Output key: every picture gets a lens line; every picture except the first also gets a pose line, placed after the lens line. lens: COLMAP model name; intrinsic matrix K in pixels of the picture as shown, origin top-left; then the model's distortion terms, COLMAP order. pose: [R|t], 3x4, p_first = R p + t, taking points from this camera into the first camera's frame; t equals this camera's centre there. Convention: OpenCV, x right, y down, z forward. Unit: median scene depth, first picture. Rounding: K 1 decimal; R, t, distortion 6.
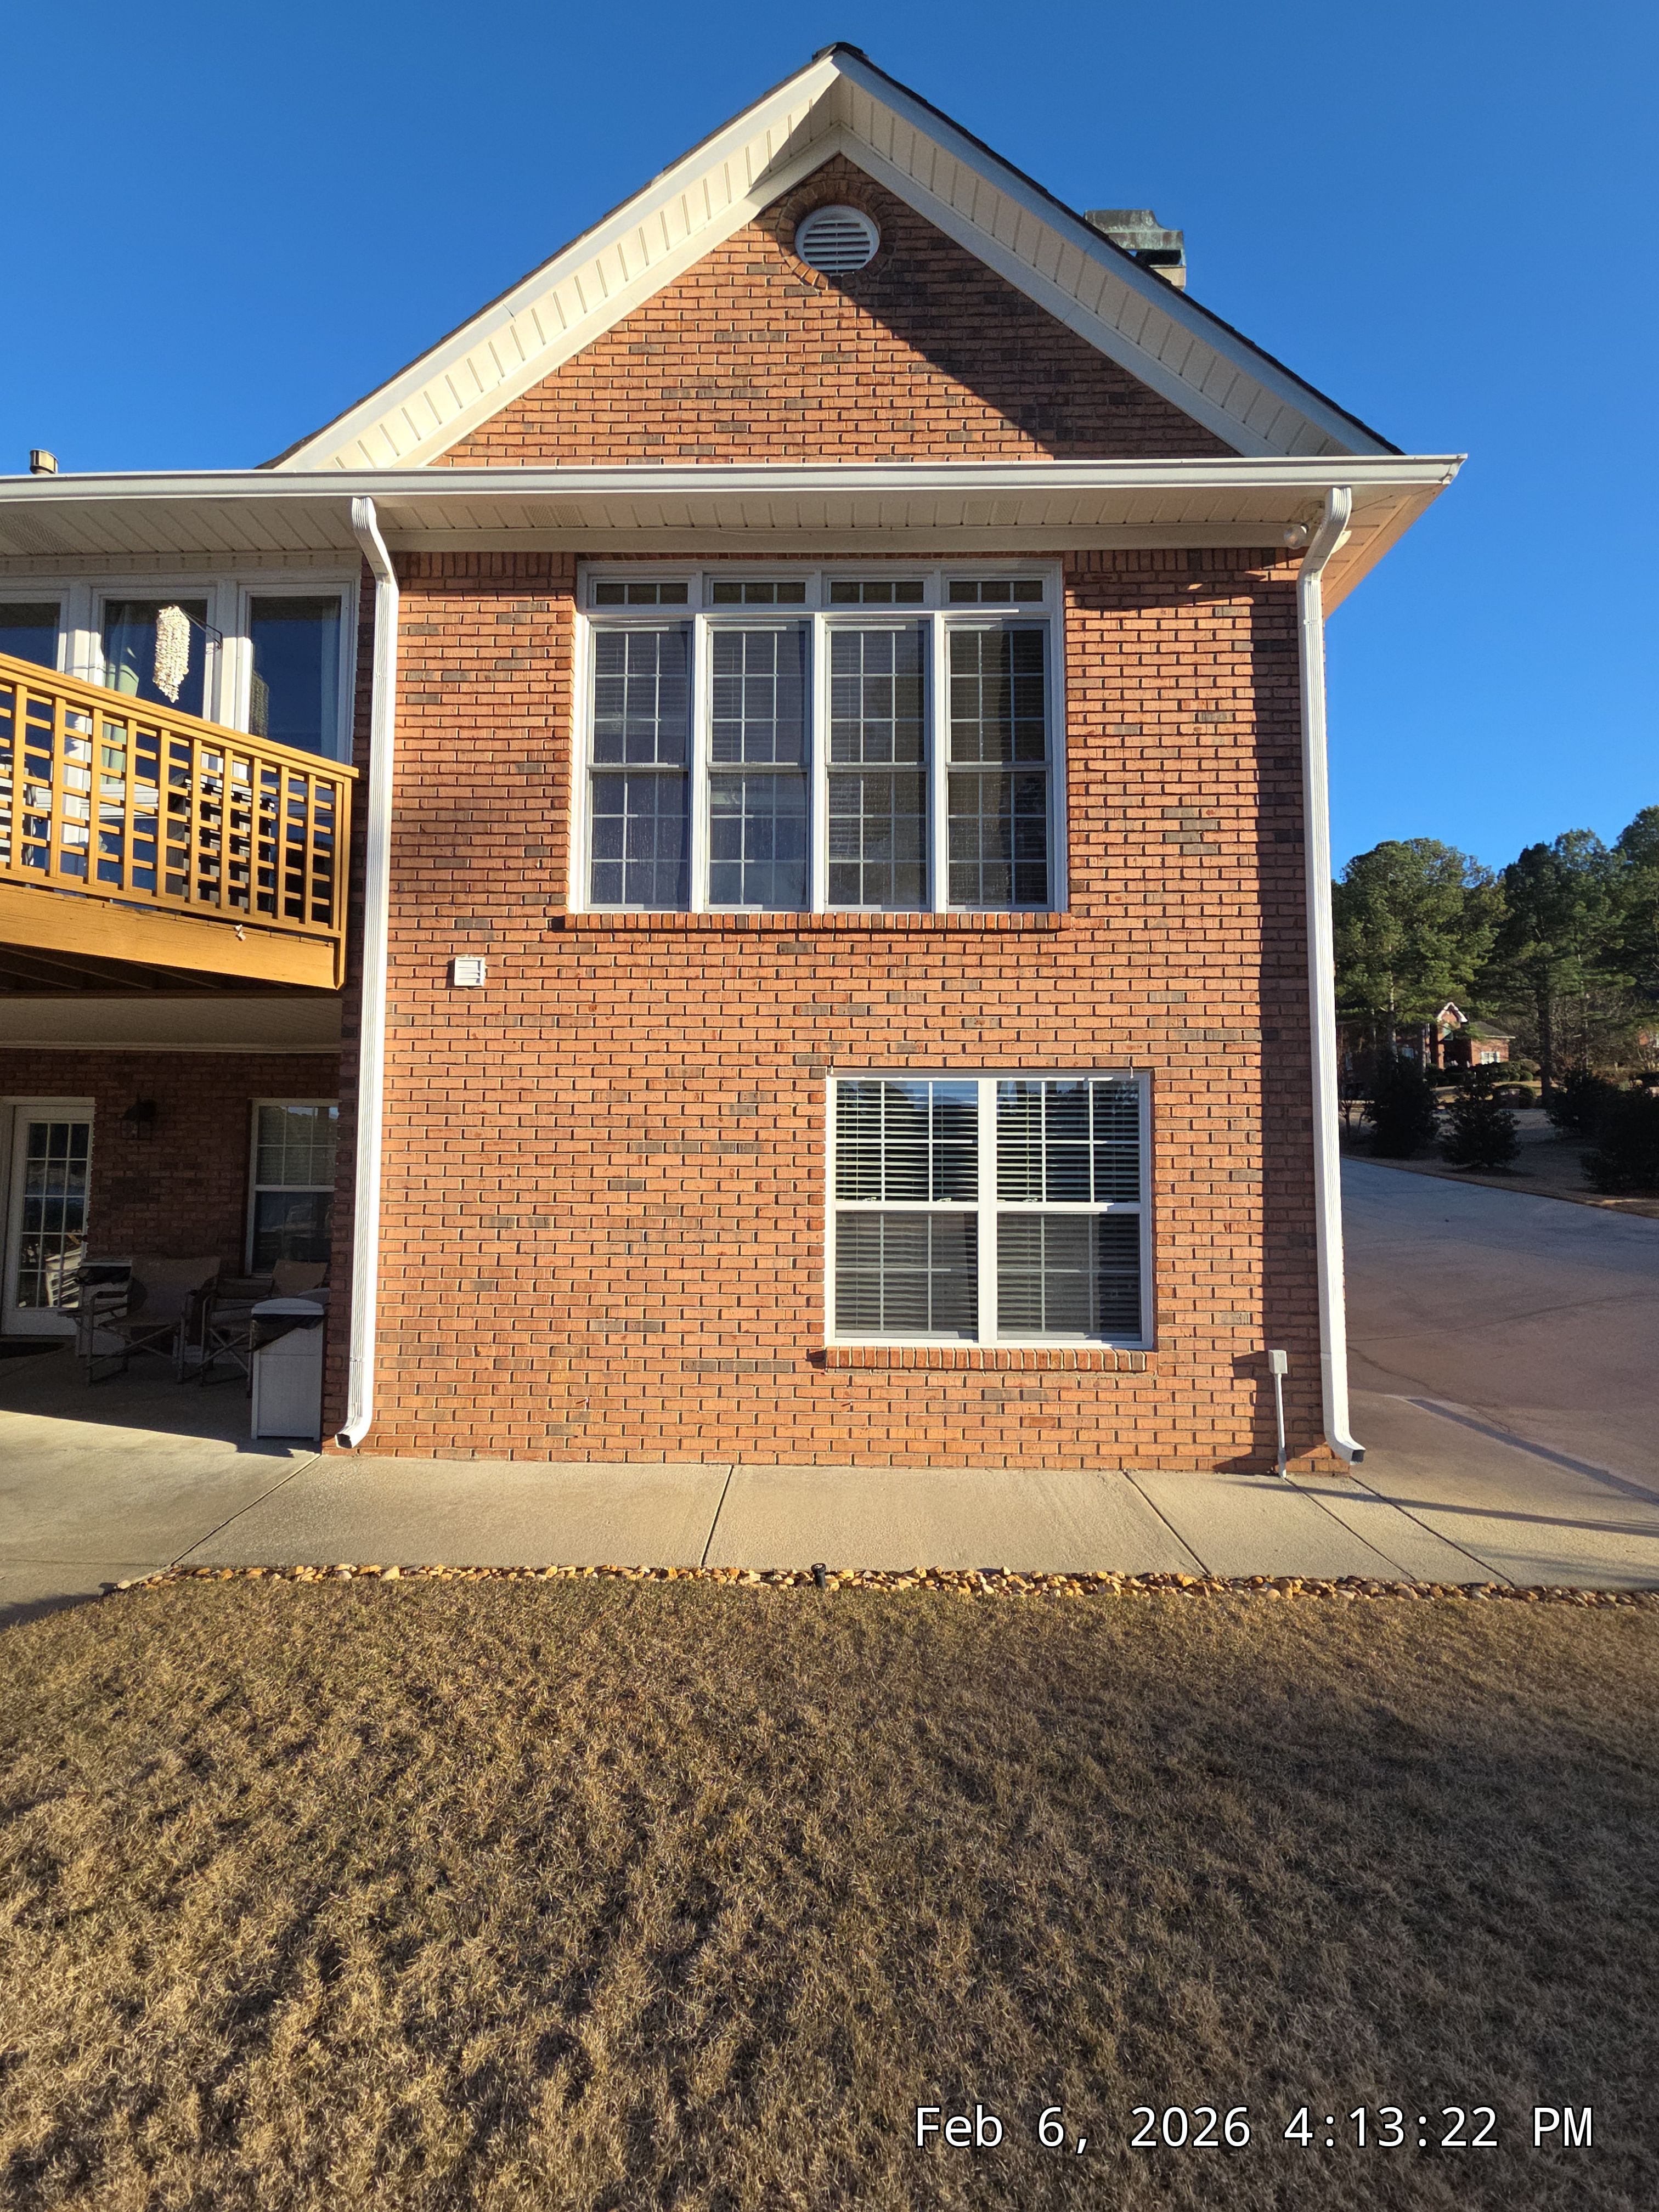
lens RADIAL K [[890.6, 0, 829.5], [0, 890.6, 1106.0], [0, 0, 1]] dist [0.008284, -0.000261]
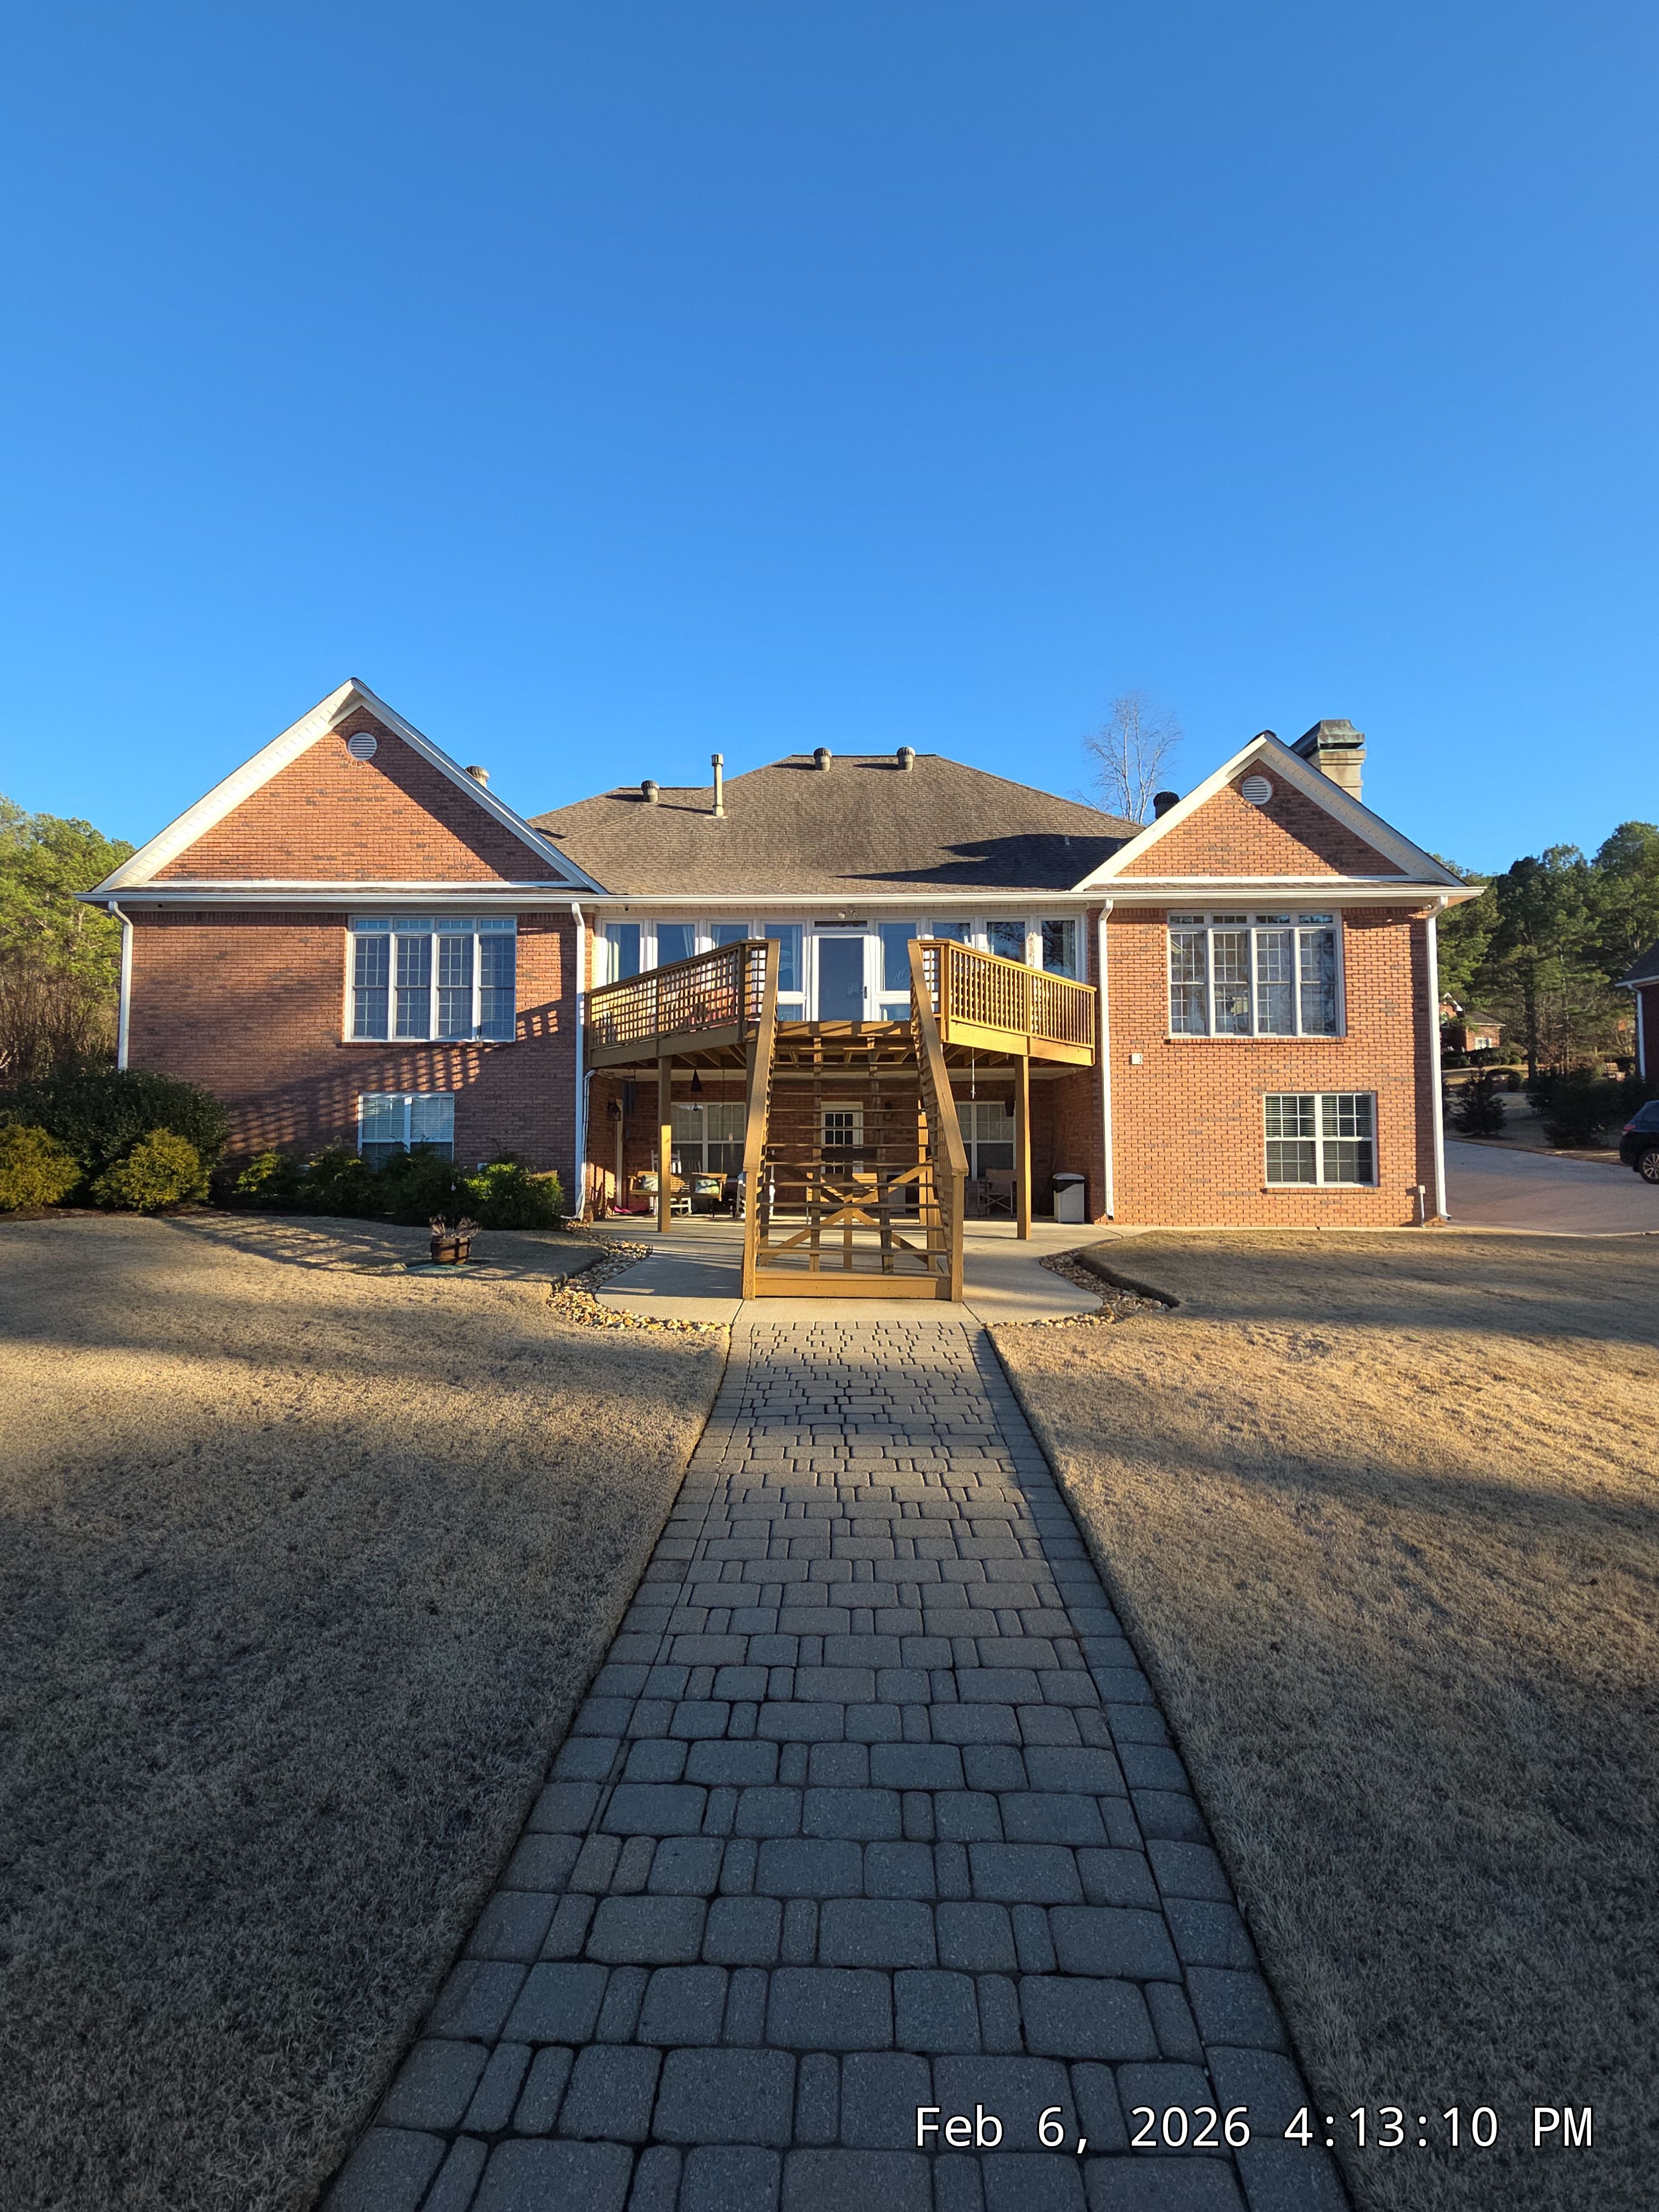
lens RADIAL K [[893.6, 0, 829.5], [0, 893.6, 1106.0], [0, 0, 1]] dist [0.015046, 0.000021]
pose [[0.999919, -0.007628, 0.010221, -0.847999], [0.007434, 0.999794, 0.018883, -0.036226], [-0.010363, -0.018805, 0.999769, -1.115970]]
